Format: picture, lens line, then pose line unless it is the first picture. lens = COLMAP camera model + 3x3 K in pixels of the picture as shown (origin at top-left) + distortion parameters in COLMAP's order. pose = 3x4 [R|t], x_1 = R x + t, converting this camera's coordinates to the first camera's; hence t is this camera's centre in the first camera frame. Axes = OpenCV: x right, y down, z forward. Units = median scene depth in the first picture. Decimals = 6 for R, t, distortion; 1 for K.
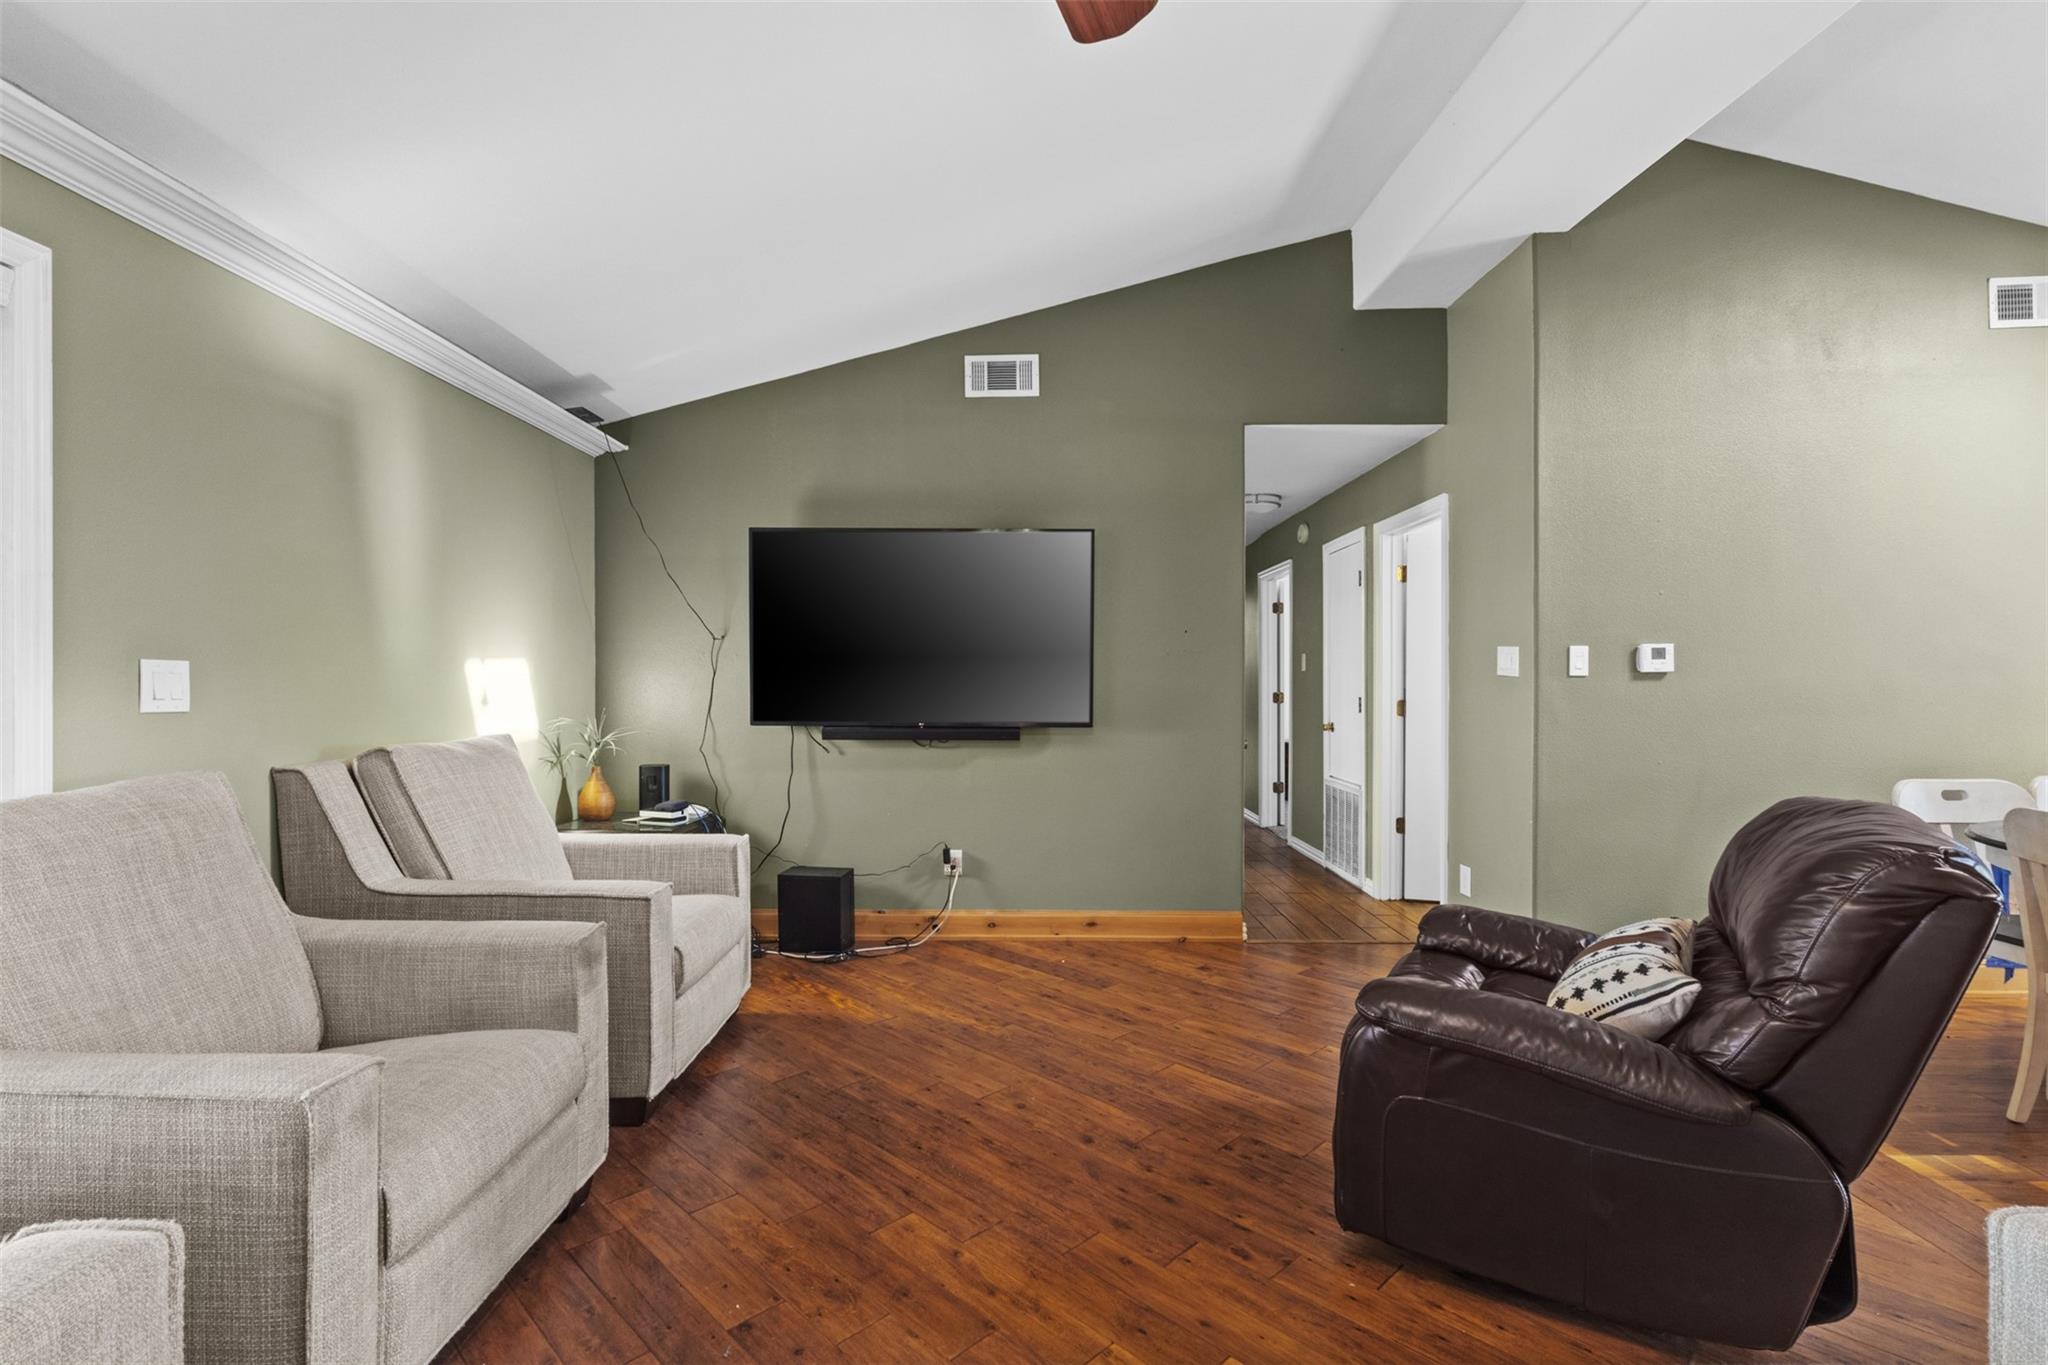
lens RADIAL K [[953.6, 0, 1014.8], [0, 953.6, 689.8], [0, 0, 1]] dist [-0.000140, 0.000176]
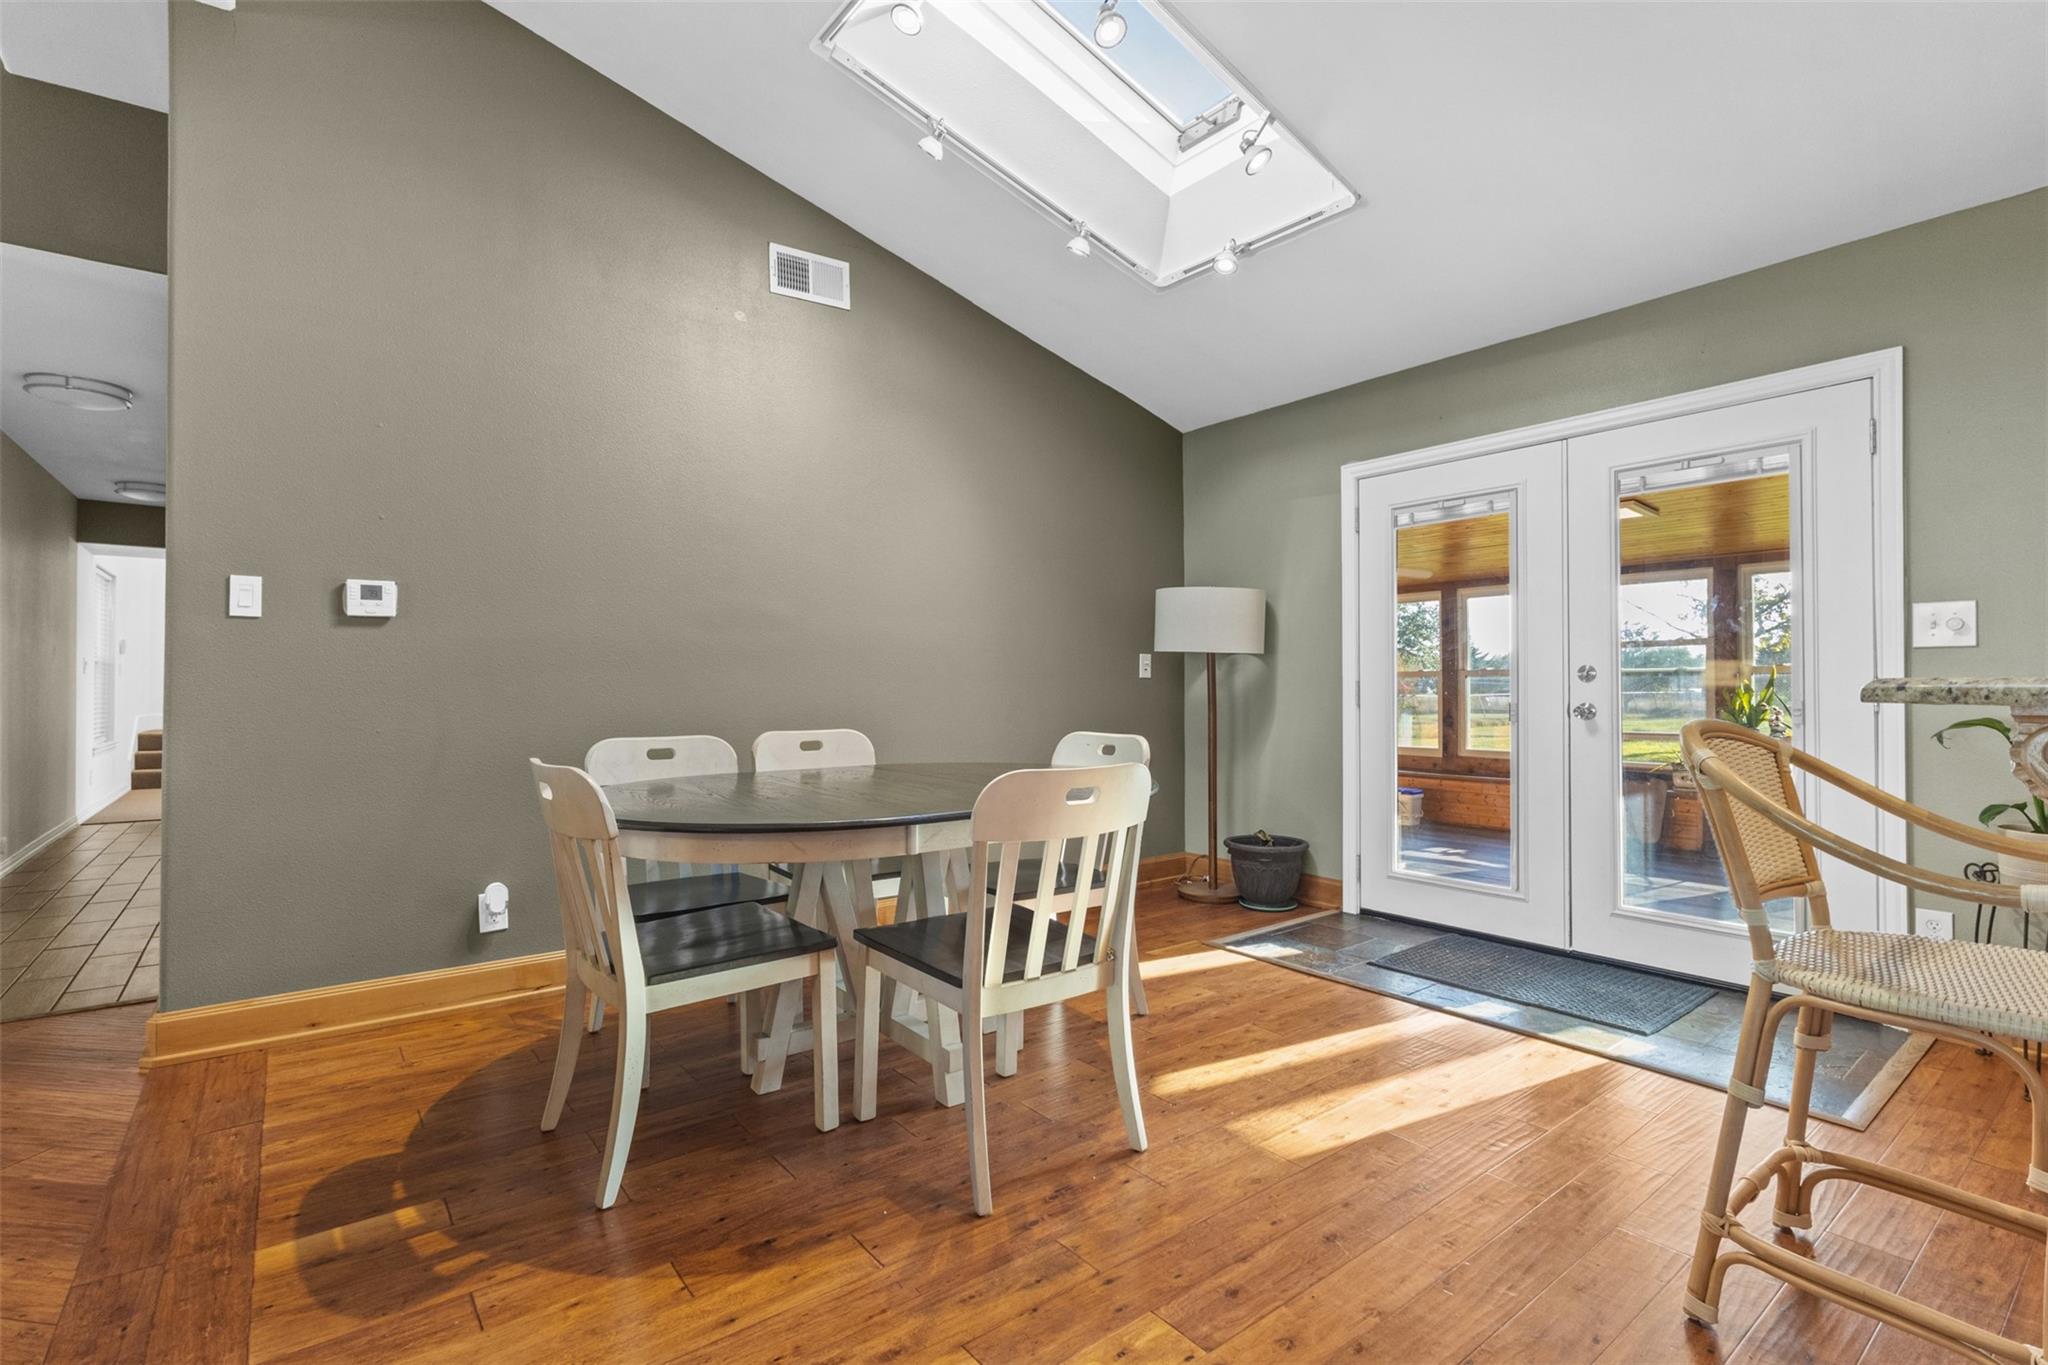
lens RADIAL K [[953.6, 0, 1019.3], [0, 953.6, 681.2], [0, 0, 1]] dist [-0.000140, 0.000176]
pose [[0.783598, 0.005508, 0.621243, 0.604299], [0.005358, 0.999864, -0.015623, 0.050107], [-0.621245, 0.015571, 0.783462, 0.052208]]
